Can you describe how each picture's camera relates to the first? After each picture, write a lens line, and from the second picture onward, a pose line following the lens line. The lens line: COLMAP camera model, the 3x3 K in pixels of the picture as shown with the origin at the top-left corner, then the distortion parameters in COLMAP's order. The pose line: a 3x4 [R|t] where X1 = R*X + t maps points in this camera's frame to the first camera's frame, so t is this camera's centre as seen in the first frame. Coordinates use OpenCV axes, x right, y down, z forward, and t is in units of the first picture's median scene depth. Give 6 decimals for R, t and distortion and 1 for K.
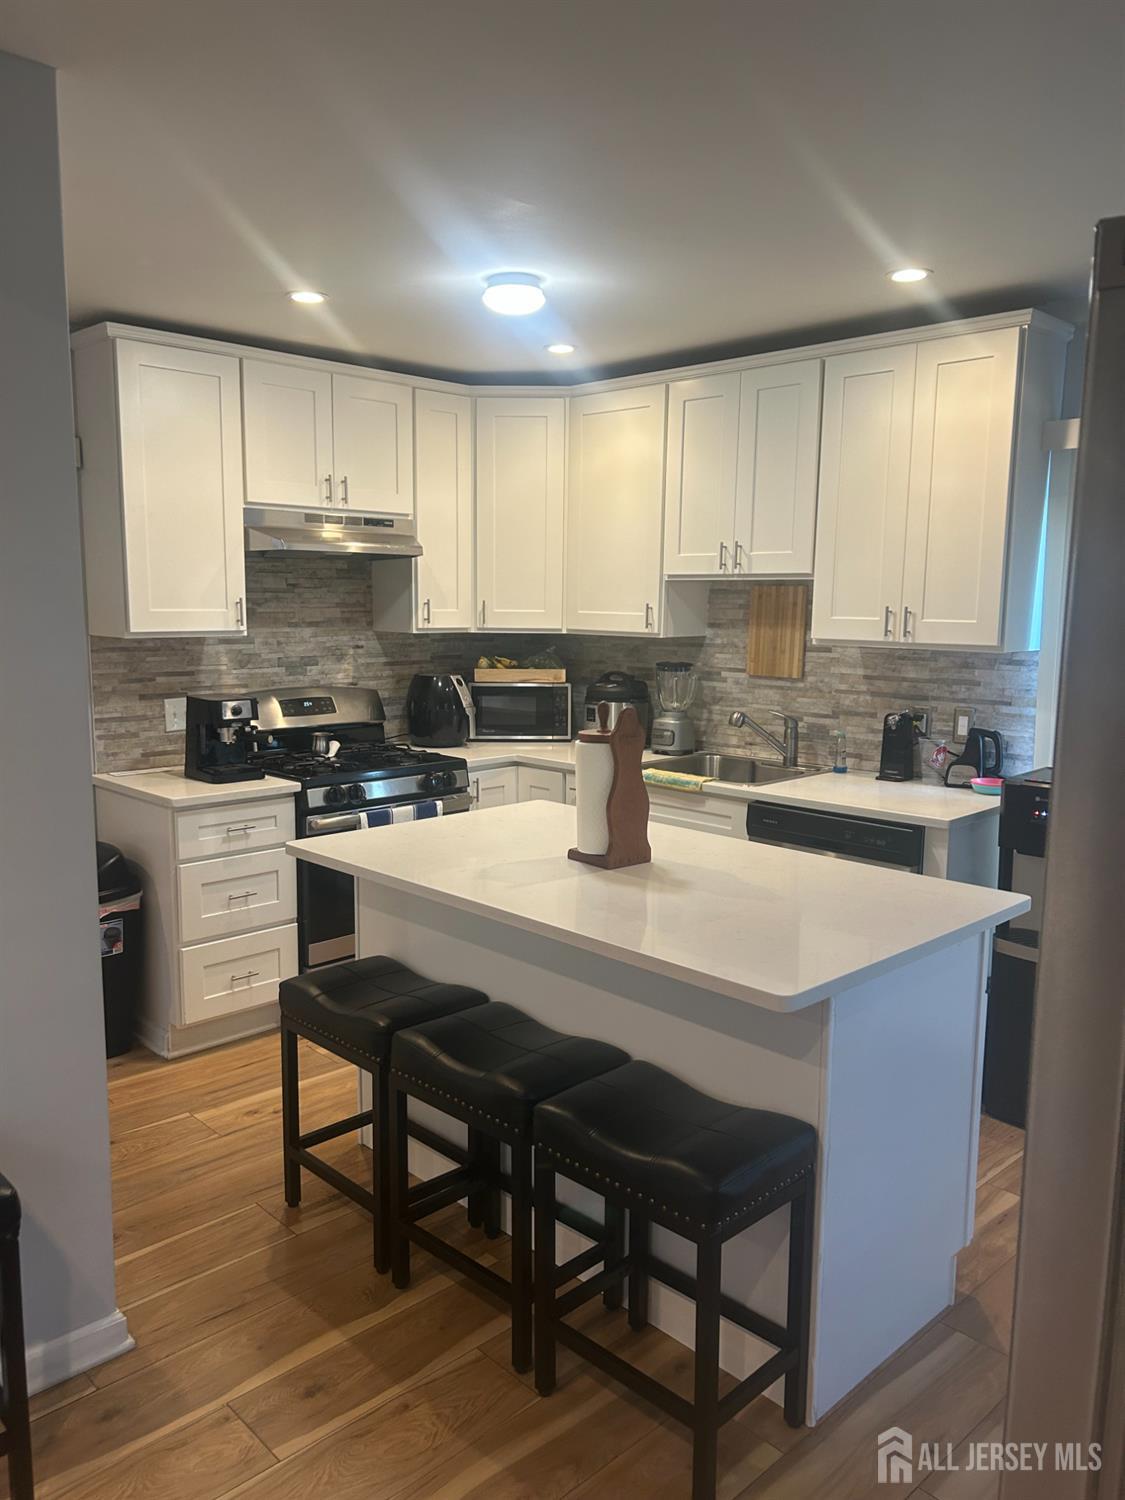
lens RADIAL K [[1124.0, 0, 560.8], [0, 1124.0, 764.4], [0, 0, 1]] dist [0.021515, -0.021233]
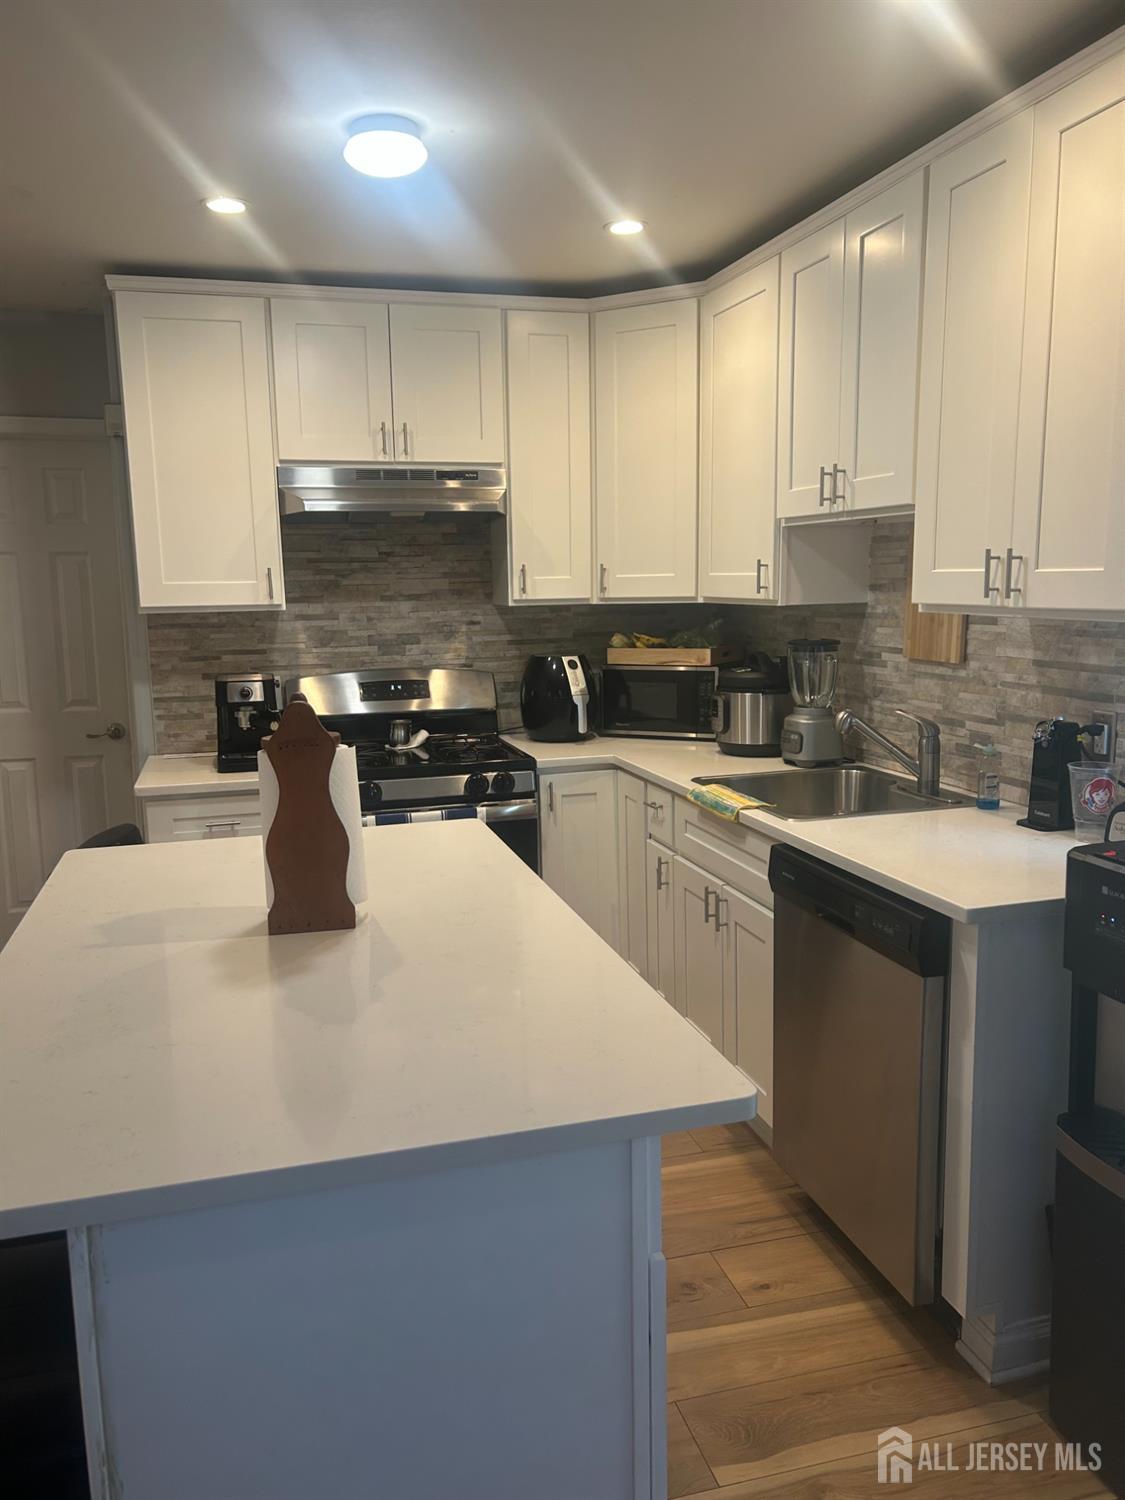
lens RADIAL K [[1124.0, 0, 555.4], [0, 1124.0, 771.7], [0, 0, 1]] dist [0.021515, -0.021233]
pose [[0.875928, 0.056049, -0.479175, 0.322797], [-0.044655, 0.998384, 0.035151, -0.024445], [0.480371, -0.009392, 0.877015, 0.287251]]
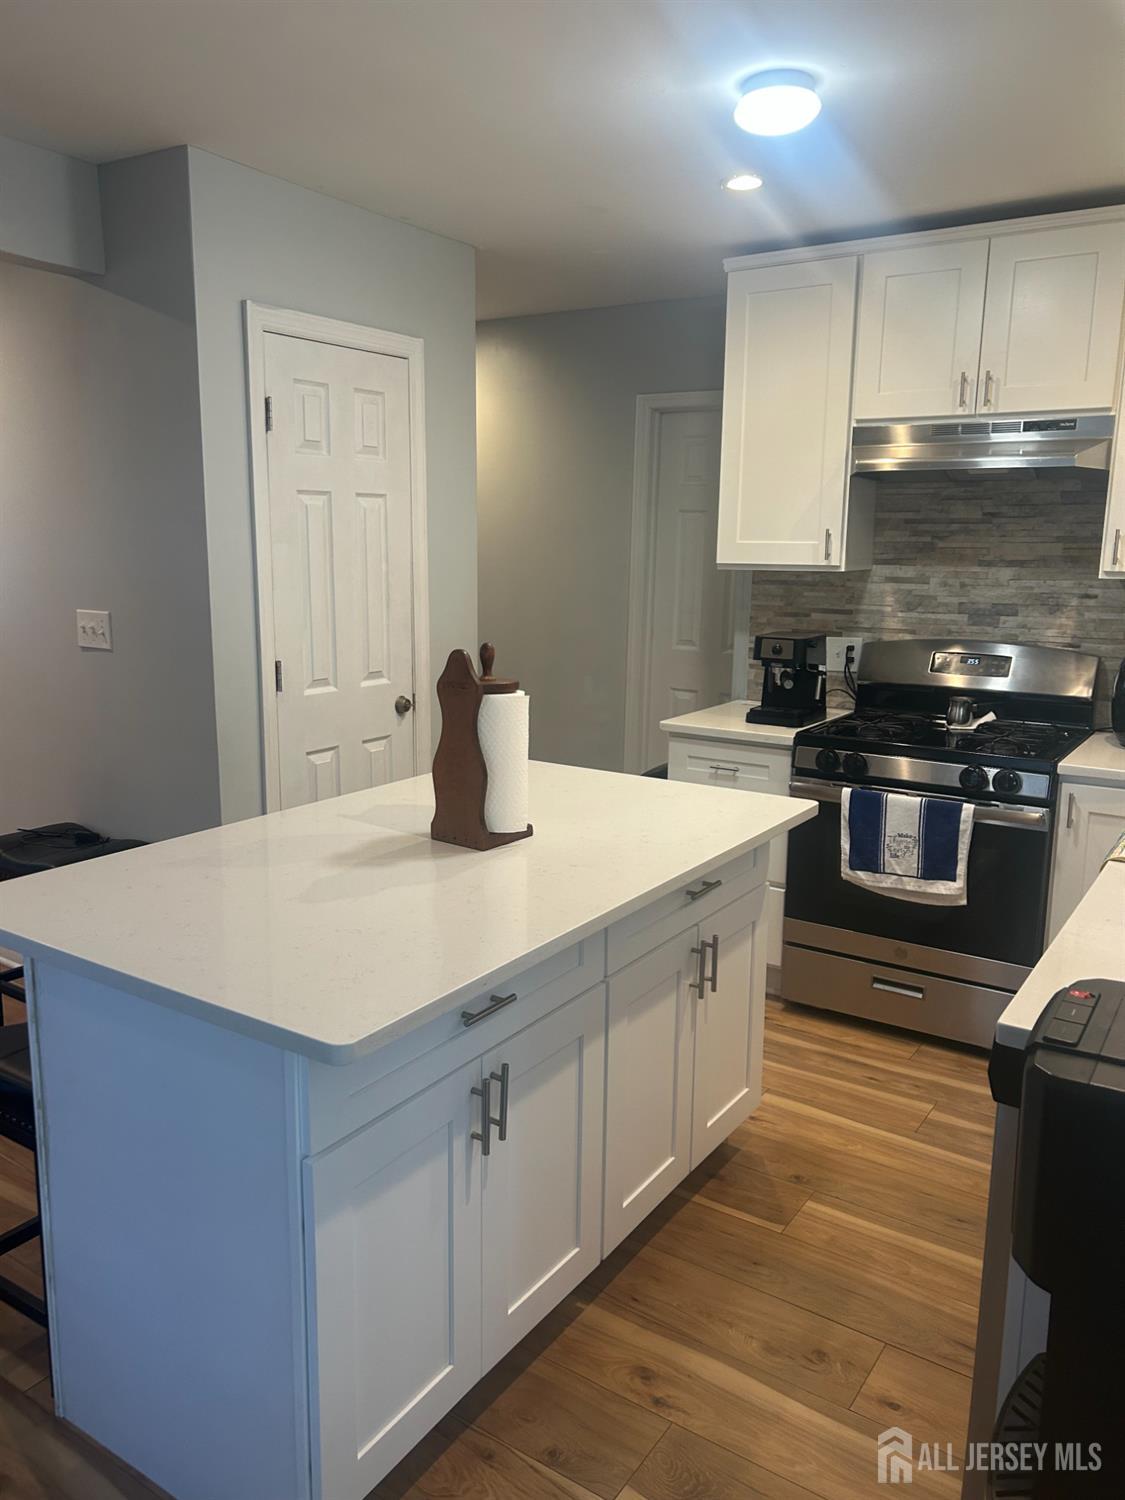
lens RADIAL K [[1124.0, 0, 541.4], [0, 1124.0, 764.2], [0, 0, 1]] dist [0.021515, -0.021233]
pose [[0.194416, 0.187766, -0.962780, 0.525697], [-0.149539, 0.975710, 0.160091, -0.066531], [0.969454, 0.112849, 0.217772, 0.540820]]
